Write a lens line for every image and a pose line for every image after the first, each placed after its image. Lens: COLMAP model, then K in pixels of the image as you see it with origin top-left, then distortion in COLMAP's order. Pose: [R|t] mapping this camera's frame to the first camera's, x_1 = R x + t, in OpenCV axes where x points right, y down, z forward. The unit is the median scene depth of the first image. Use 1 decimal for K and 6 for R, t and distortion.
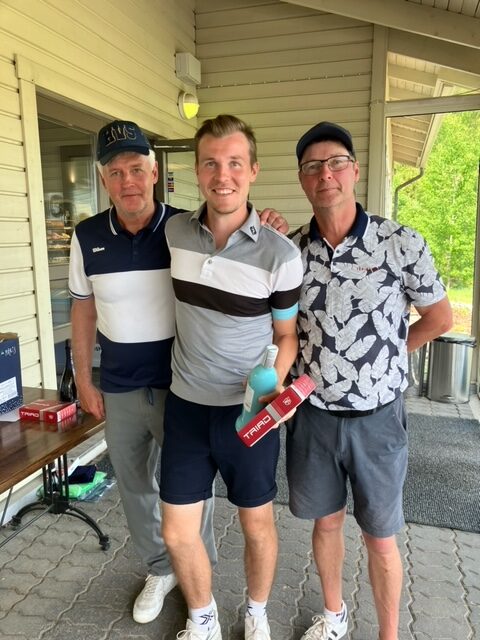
lens RADIAL K [[518.4, 0, 250.9], [0, 518.4, 323.1], [0, 0, 1]] dist [0.026527, -0.000292]
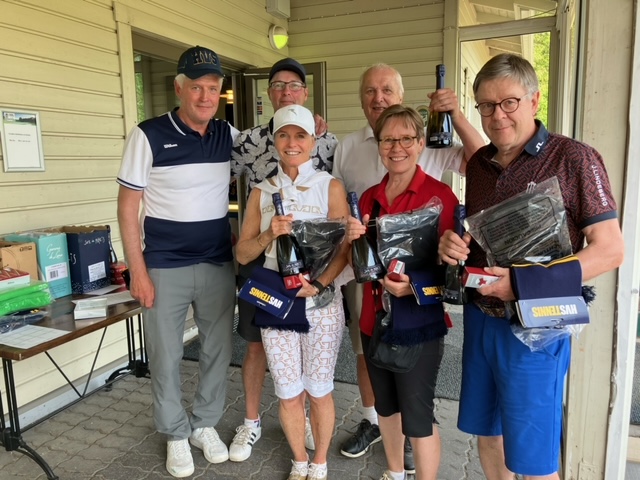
lens RADIAL K [[519.0, 0, 333.9], [0, 519.0, 240.1], [0, 0, 1]] dist [0.044957, 0.000219]
pose [[0.995266, 0.003607, -0.097118, 0.177198], [-0.005313, 0.999836, -0.017309, 0.058670], [0.097040, 0.017743, 0.995122, -0.157033]]
